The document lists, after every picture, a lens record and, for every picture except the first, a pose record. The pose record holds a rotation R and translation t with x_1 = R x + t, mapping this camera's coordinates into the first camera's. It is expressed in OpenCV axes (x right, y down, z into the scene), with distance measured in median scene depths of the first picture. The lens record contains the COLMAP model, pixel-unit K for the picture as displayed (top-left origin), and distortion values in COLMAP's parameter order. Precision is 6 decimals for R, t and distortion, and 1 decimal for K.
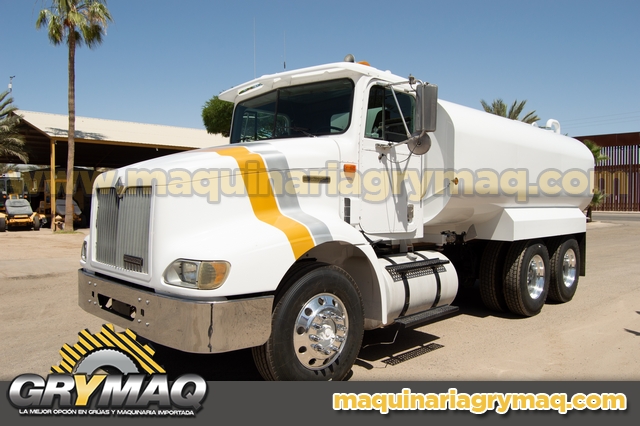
lens RADIAL K [[510.8, 0, 317.3], [0, 510.8, 211.8], [0, 0, 1]] dist [-0.084164, 0.022196]
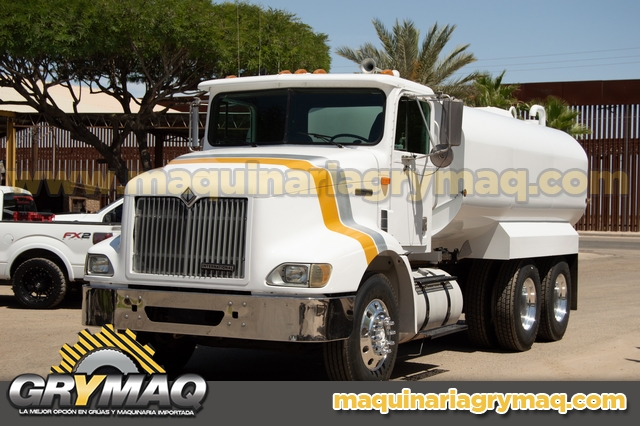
lens RADIAL K [[1189.5, 0, 319.6], [0, 1189.5, 215.1], [0, 0, 1]] dist [-0.000646, 0.000000]
pose [[0.951341, 0.013041, 0.307865, -0.720044], [-0.009572, 0.999873, -0.012776, 0.013139], [-0.307993, 0.009207, 0.951344, -1.109452]]
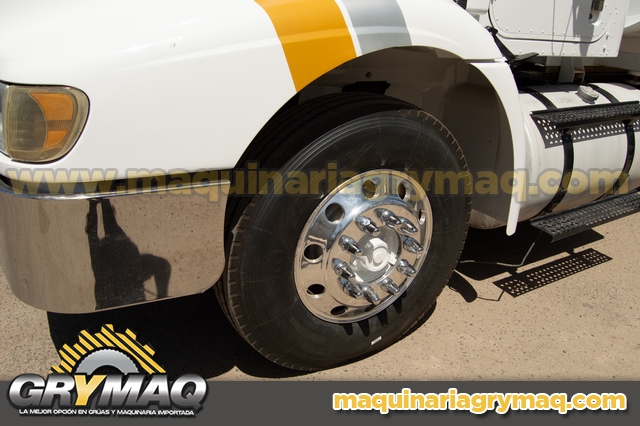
lens RADIAL K [[510.8, 0, 315.3], [0, 510.8, 210.8], [0, 0, 1]] dist [-0.084164, 0.022196]
pose [[0.968516, 0.120304, -0.217954, 0.048452], [-0.036407, 0.934519, 0.354046, 0.033113], [0.246276, -0.334964, 0.909476, 0.474927]]
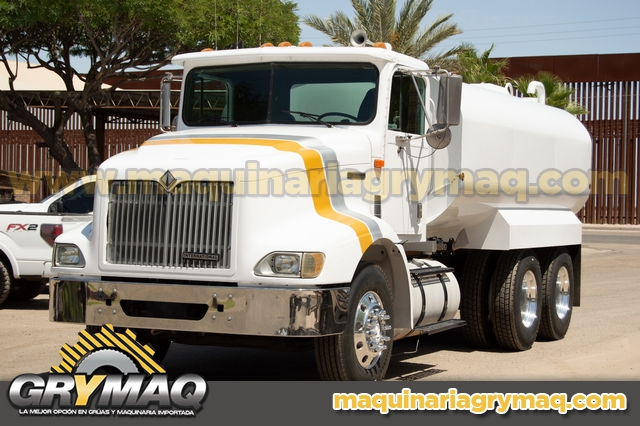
lens RADIAL K [[1356.4, 0, 319.3], [0, 1356.4, 216.5], [0, 0, 1]] dist [0.004572, 0.000000]
pose [[0.940994, 0.008653, 0.338313, -0.802305], [-0.006843, 0.999955, -0.006542, 0.026387], [-0.338354, 0.003840, 0.941011, -1.191946]]
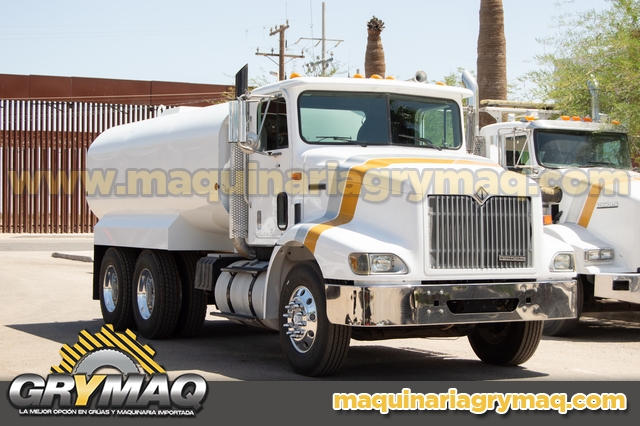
lens RADIAL K [[1245.9, 0, 316.8], [0, 1245.9, 211.7], [0, 0, 1]] dist [0.003080, 0.000000]
pose [[0.295714, 0.004945, 0.955264, -2.528320], [0.013560, 0.999864, -0.009374, 0.005584], [-0.955180, 0.015726, 0.295606, 0.446031]]
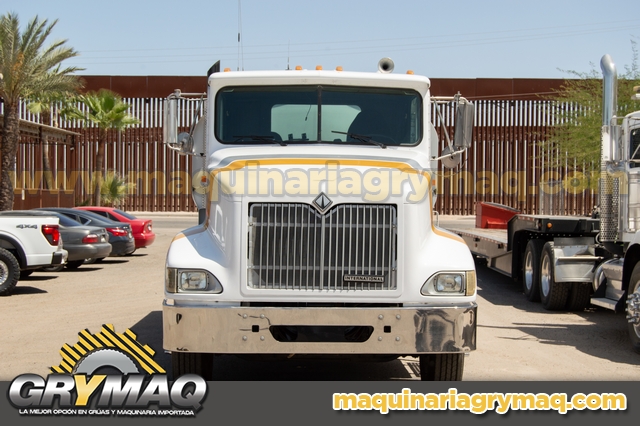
lens RADIAL K [[1050.5, 0, 319.0], [0, 1050.5, 211.7], [0, 0, 1]] dist [-0.046434, 0.000000]
pose [[0.690882, -0.006973, 0.722934, -1.468205], [0.006019, 0.999974, 0.003893, -0.033107], [-0.722942, 0.001662, 0.690906, -0.265882]]
